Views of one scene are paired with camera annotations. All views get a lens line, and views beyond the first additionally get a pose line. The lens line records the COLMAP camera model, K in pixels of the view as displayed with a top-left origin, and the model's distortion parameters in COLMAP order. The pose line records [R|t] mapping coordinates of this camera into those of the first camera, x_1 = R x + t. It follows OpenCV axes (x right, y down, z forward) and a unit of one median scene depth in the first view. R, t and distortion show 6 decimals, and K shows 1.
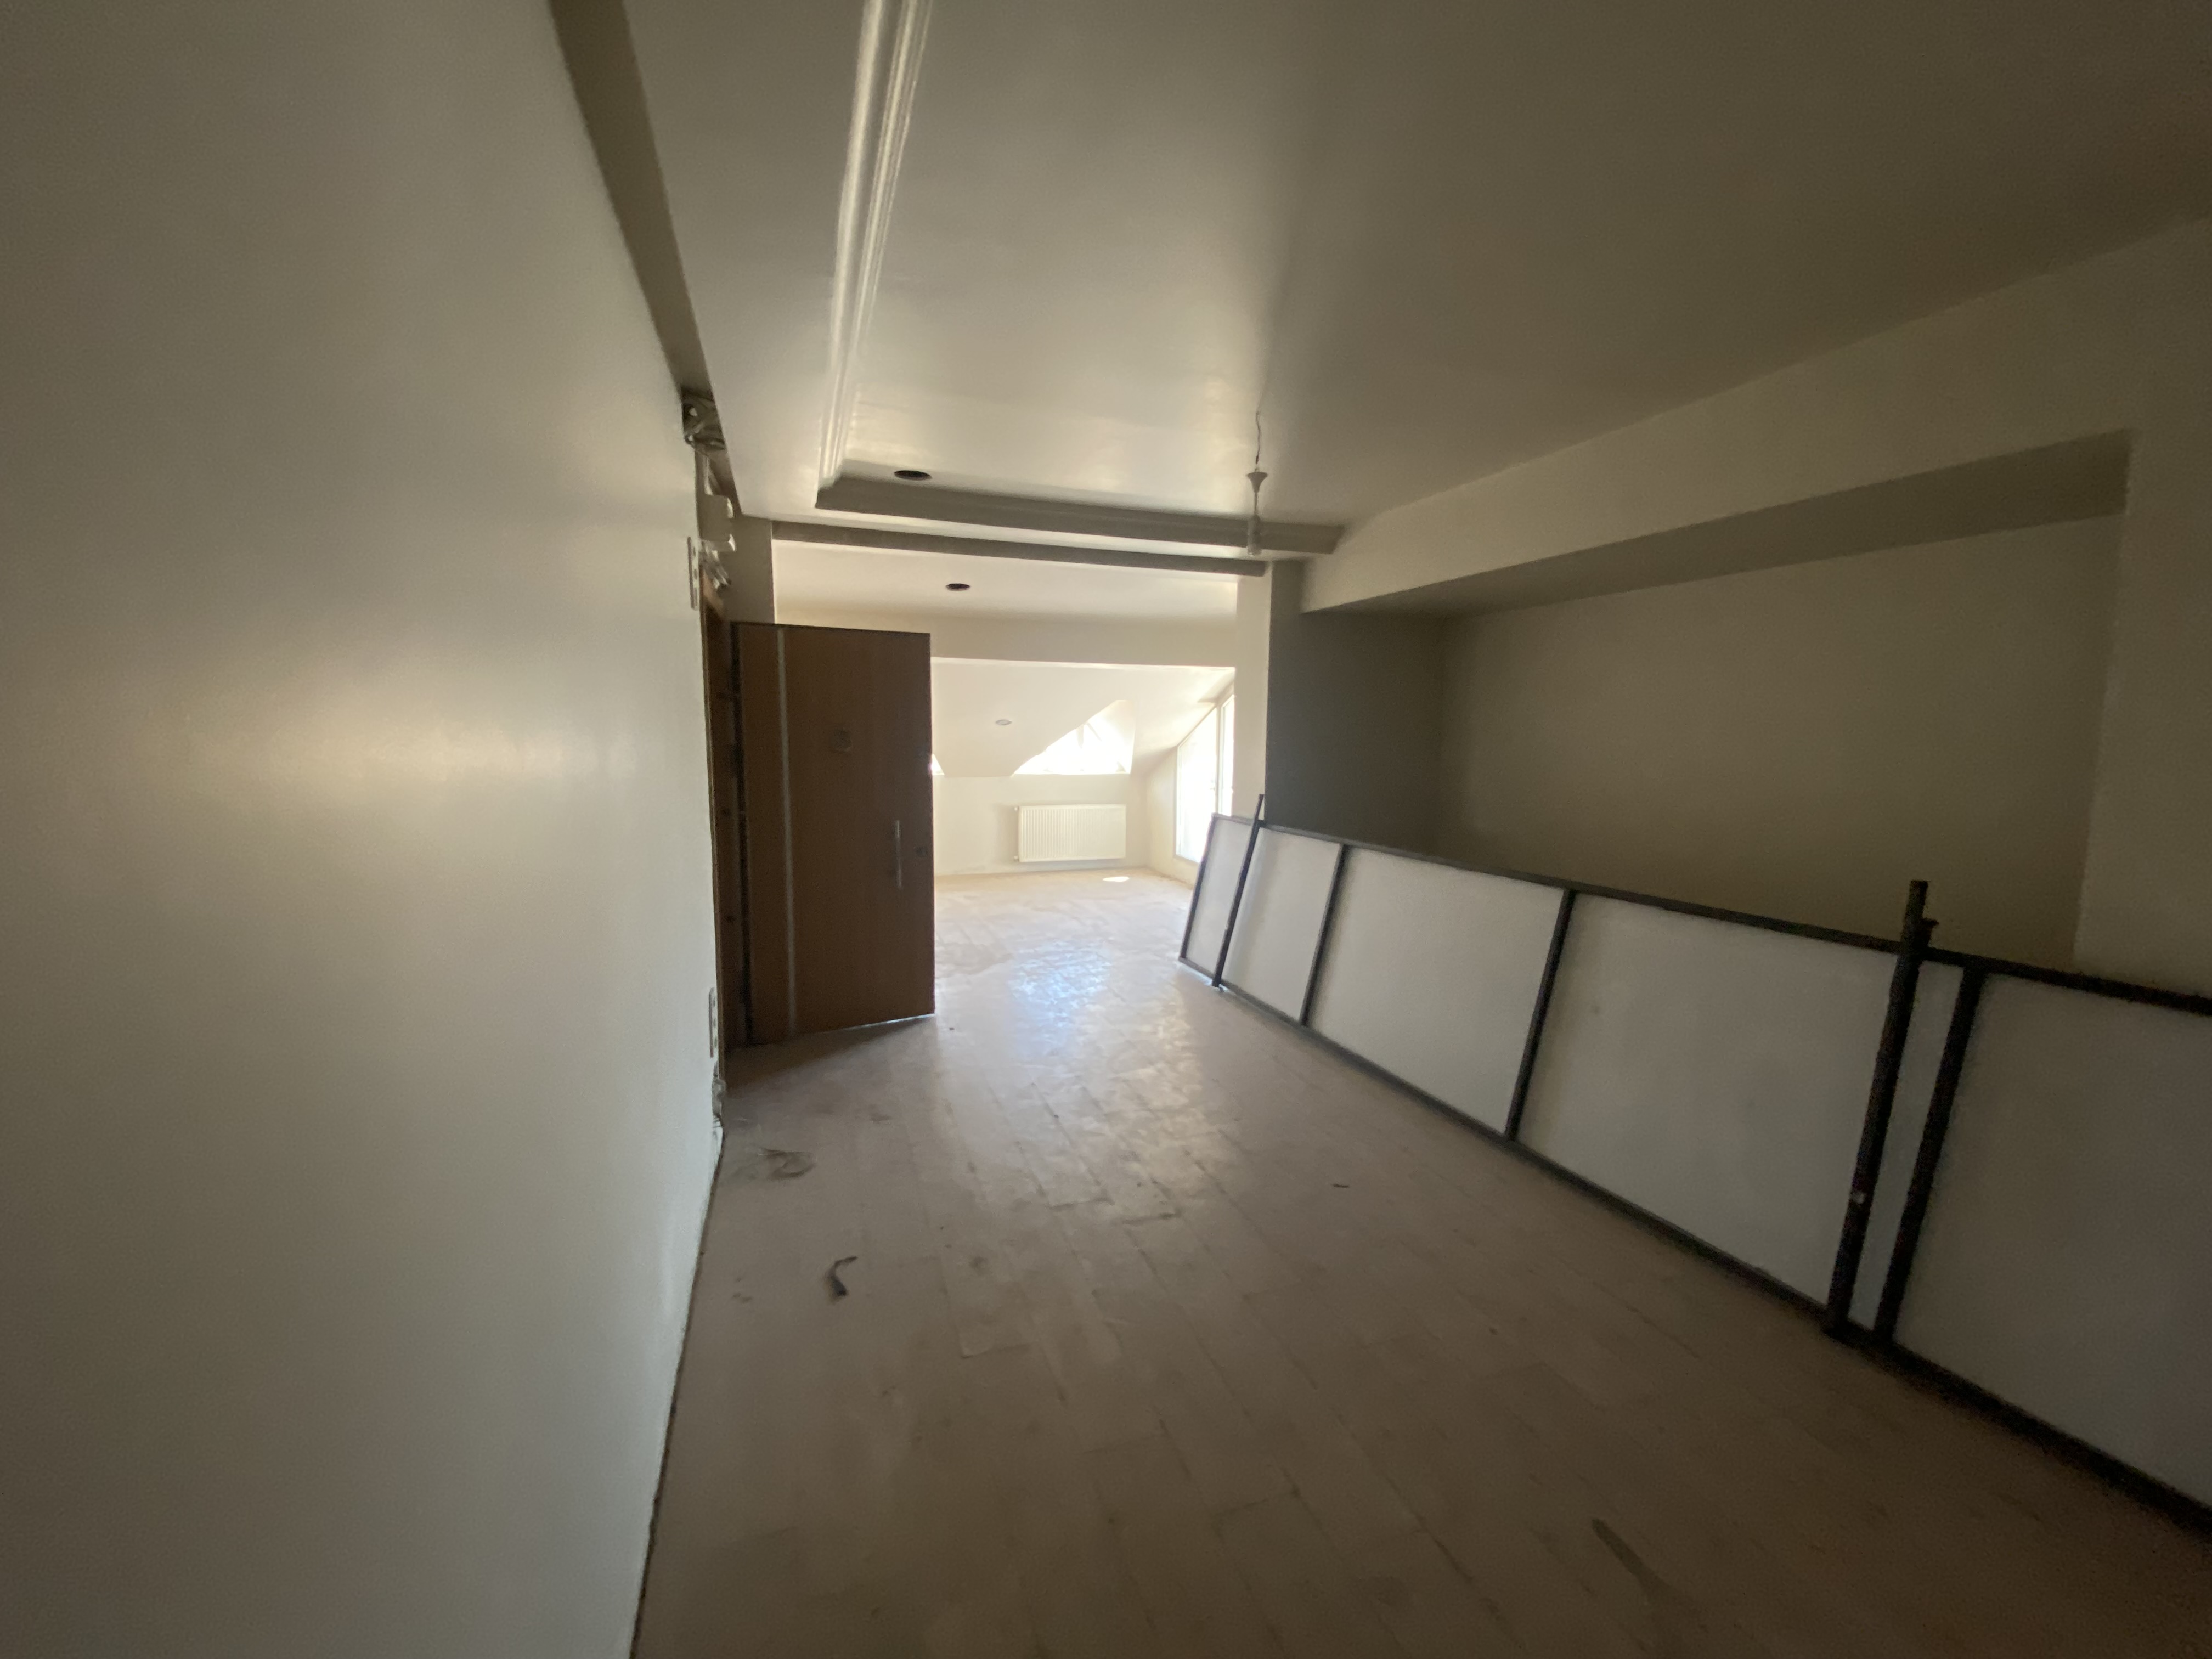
lens RADIAL K [[896.6, 0, 1106.0], [0, 896.6, 829.5], [0, 0, 1]] dist [0.015084, -0.029567]
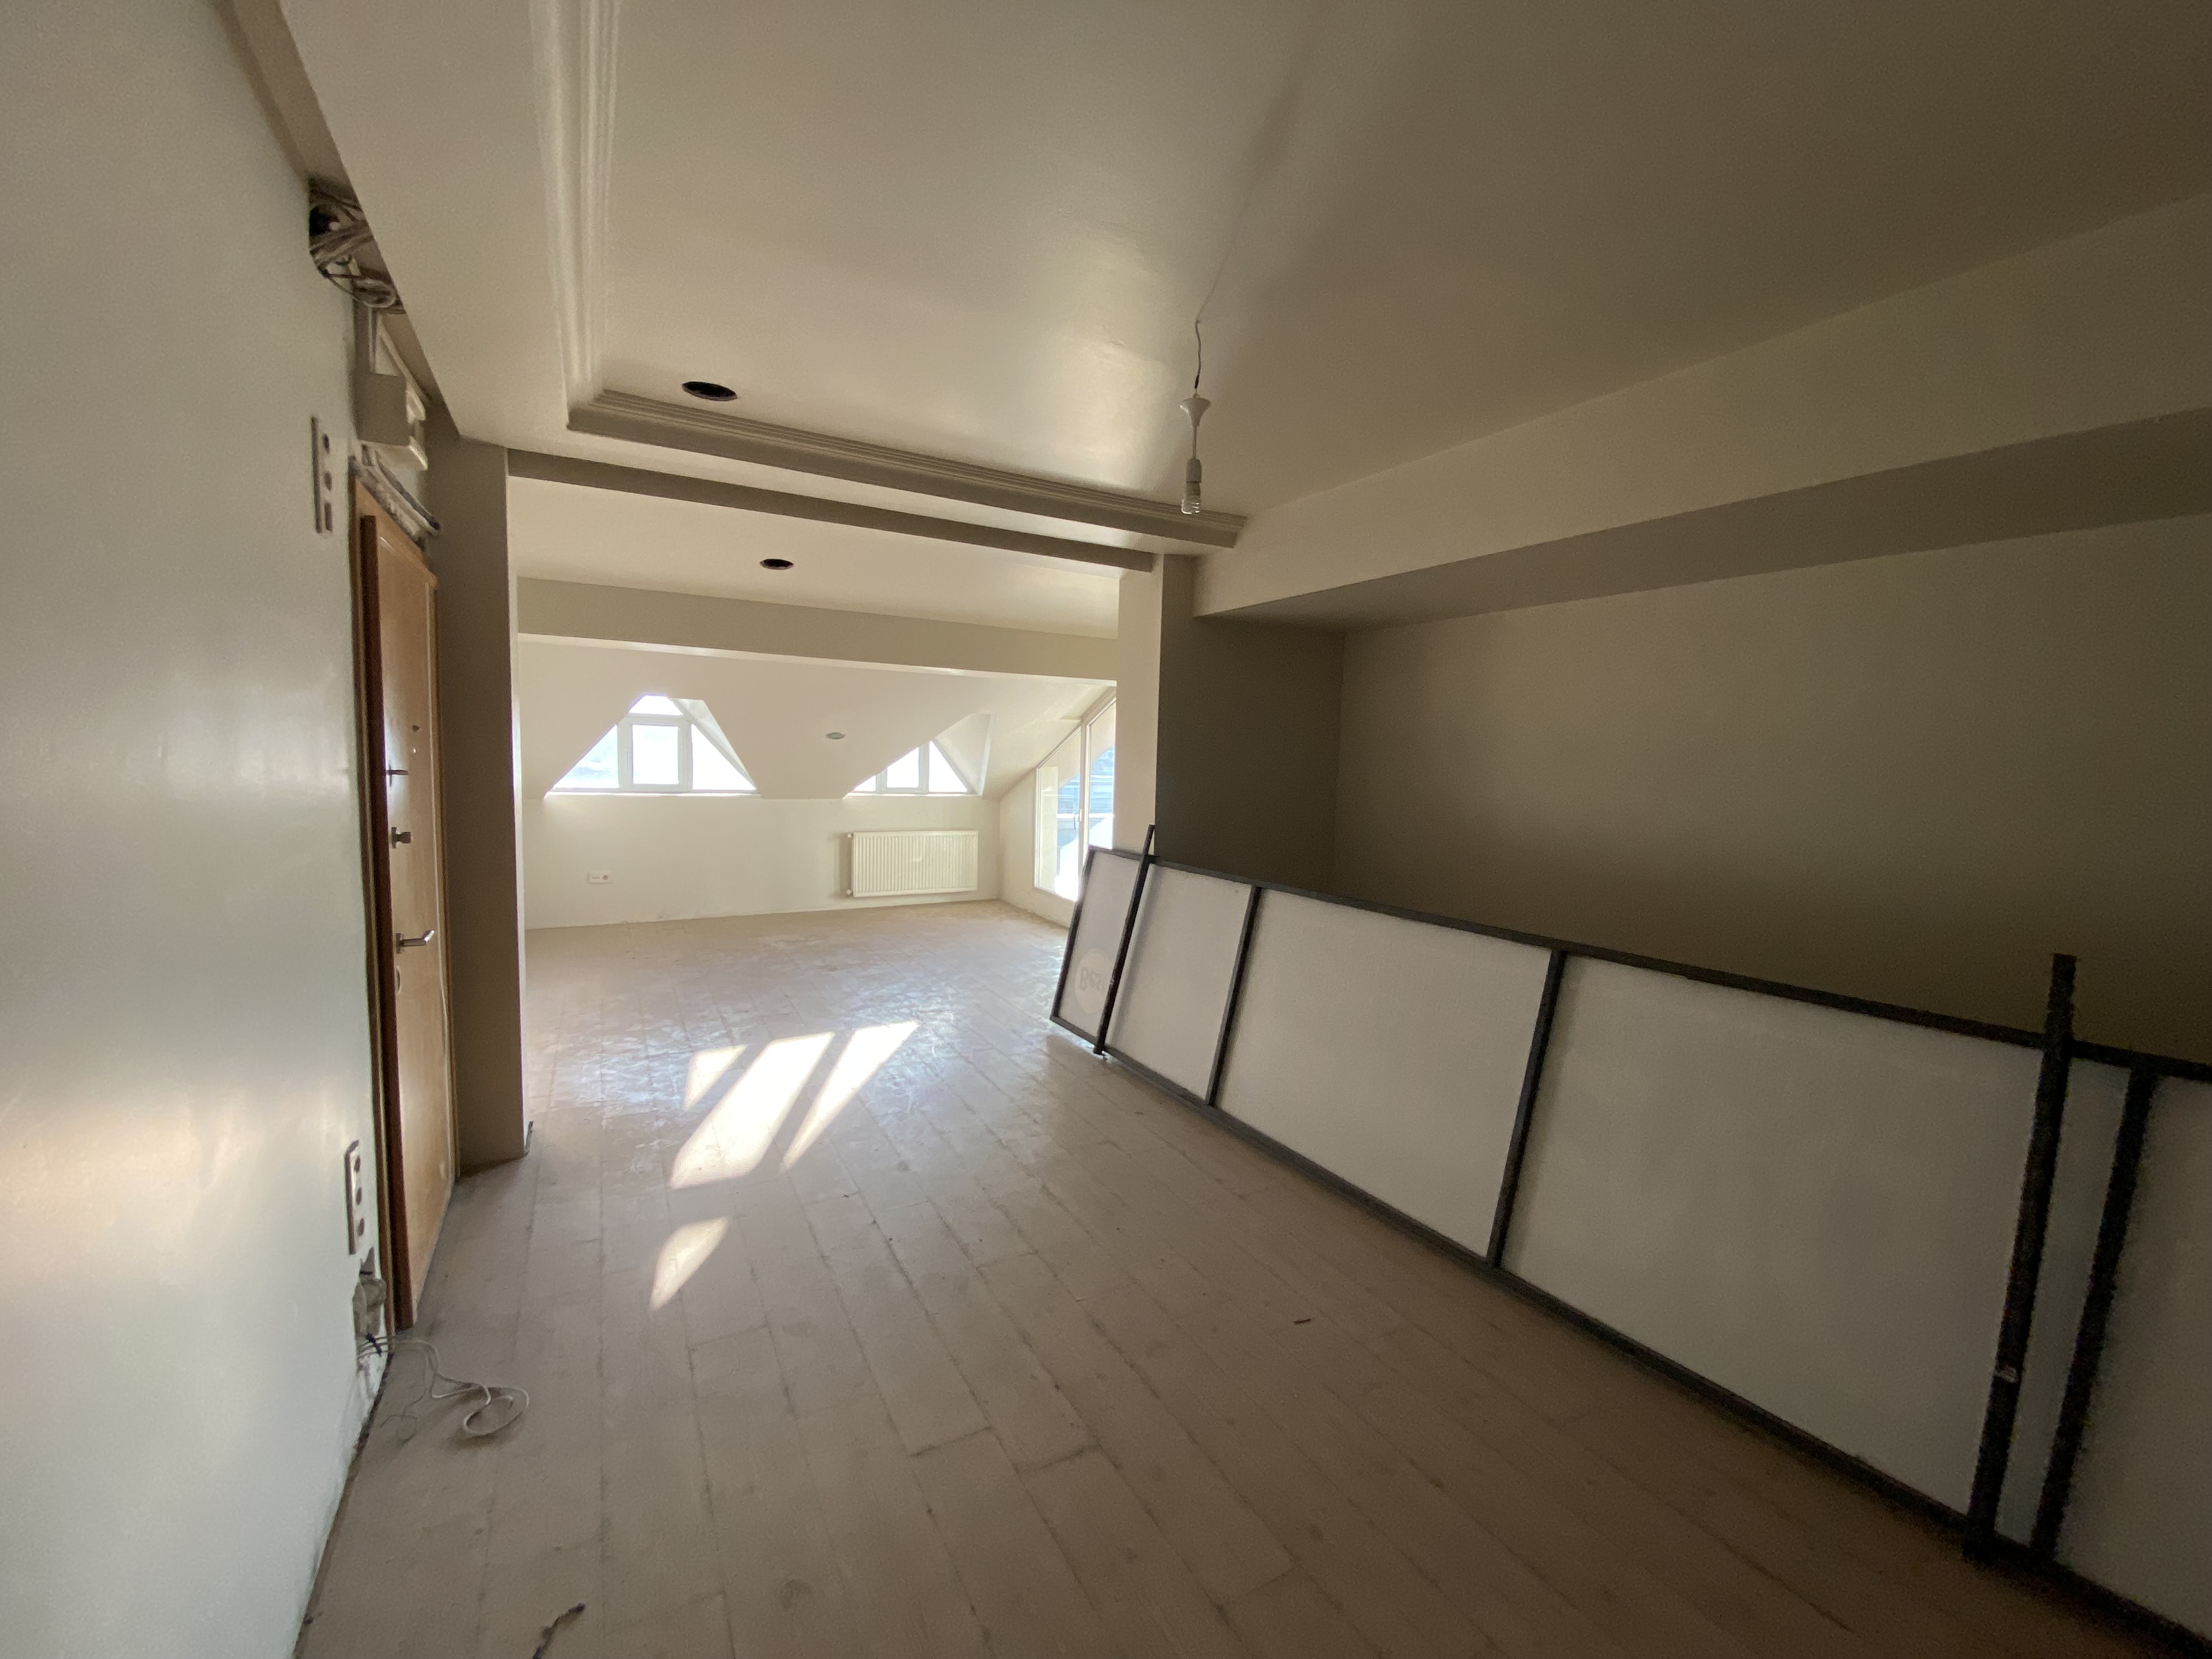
lens RADIAL K [[889.8, 0, 1106.0], [0, 889.8, 829.5], [0, 0, 1]] dist [0.040419, -0.028355]
pose [[0.983176, 0.001290, 0.182654, -0.026690], [0.002544, 0.999781, -0.020750, -0.019718], [-0.182641, 0.020865, 0.982958, 0.198316]]
